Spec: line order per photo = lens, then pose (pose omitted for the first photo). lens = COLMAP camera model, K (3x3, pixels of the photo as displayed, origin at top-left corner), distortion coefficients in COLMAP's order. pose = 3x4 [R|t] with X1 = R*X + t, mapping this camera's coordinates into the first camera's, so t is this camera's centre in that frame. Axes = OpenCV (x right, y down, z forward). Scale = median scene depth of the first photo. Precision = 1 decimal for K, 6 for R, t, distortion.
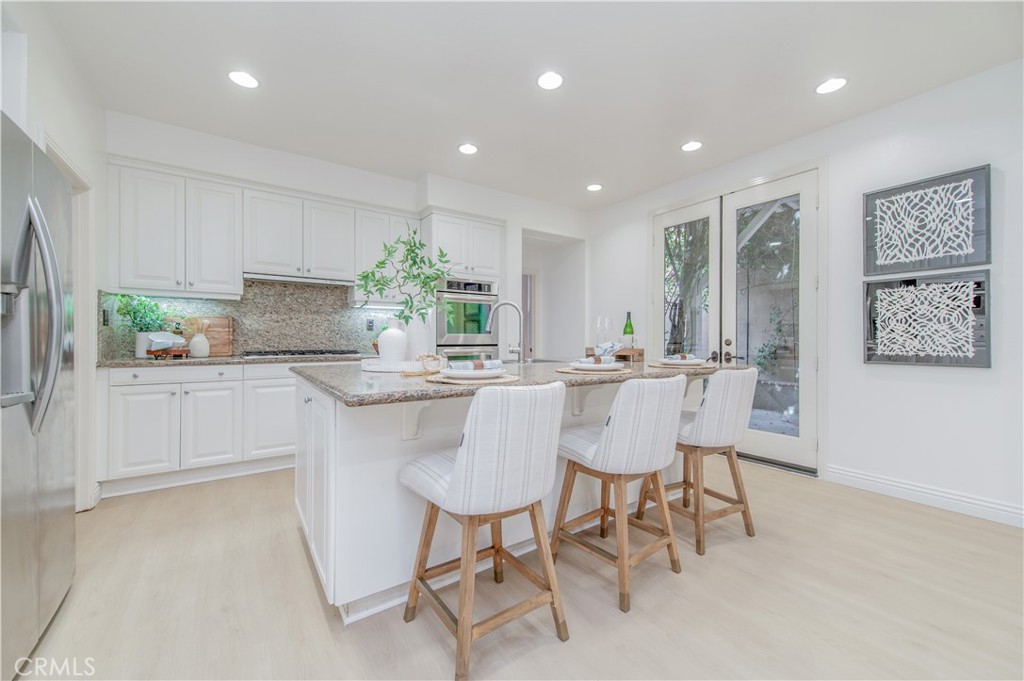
lens RADIAL K [[400.8, 0, 510.8], [0, 400.8, 338.7], [0, 0, 1]] dist [0.001873, -0.000118]
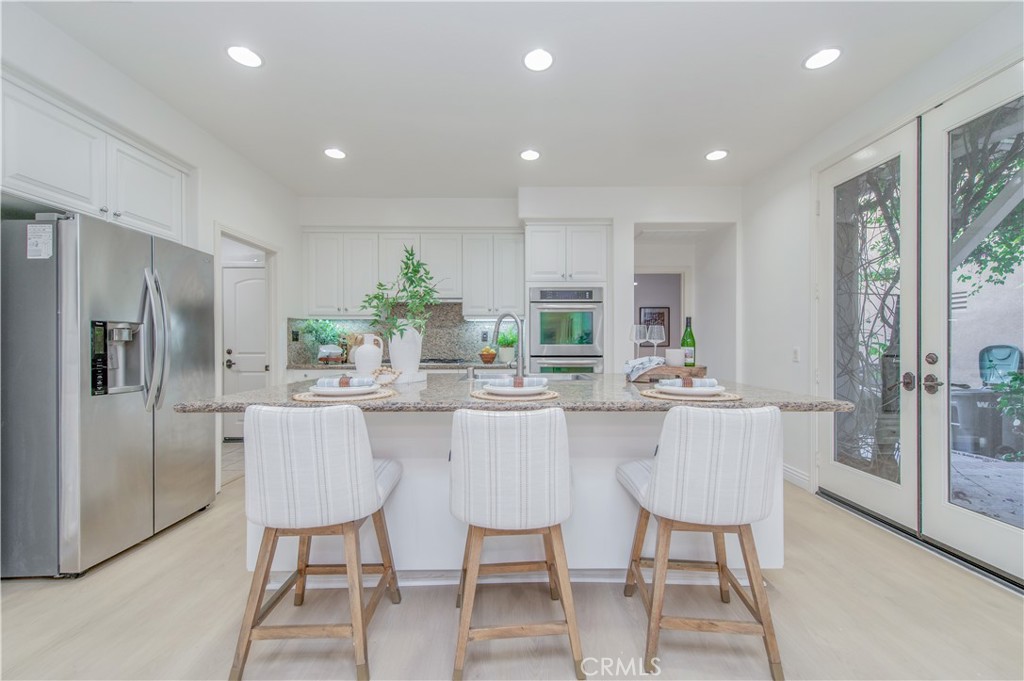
lens RADIAL K [[393.3, 0, 512.0], [0, 393.3, 344.5], [0, 0, 1]] dist [0.000167, -0.000153]
pose [[0.829567, -0.001948, -0.558404, 0.340926], [0.001389, 0.999998, -0.001425, -0.011758], [0.558406, 0.000406, 0.829568, 0.163641]]
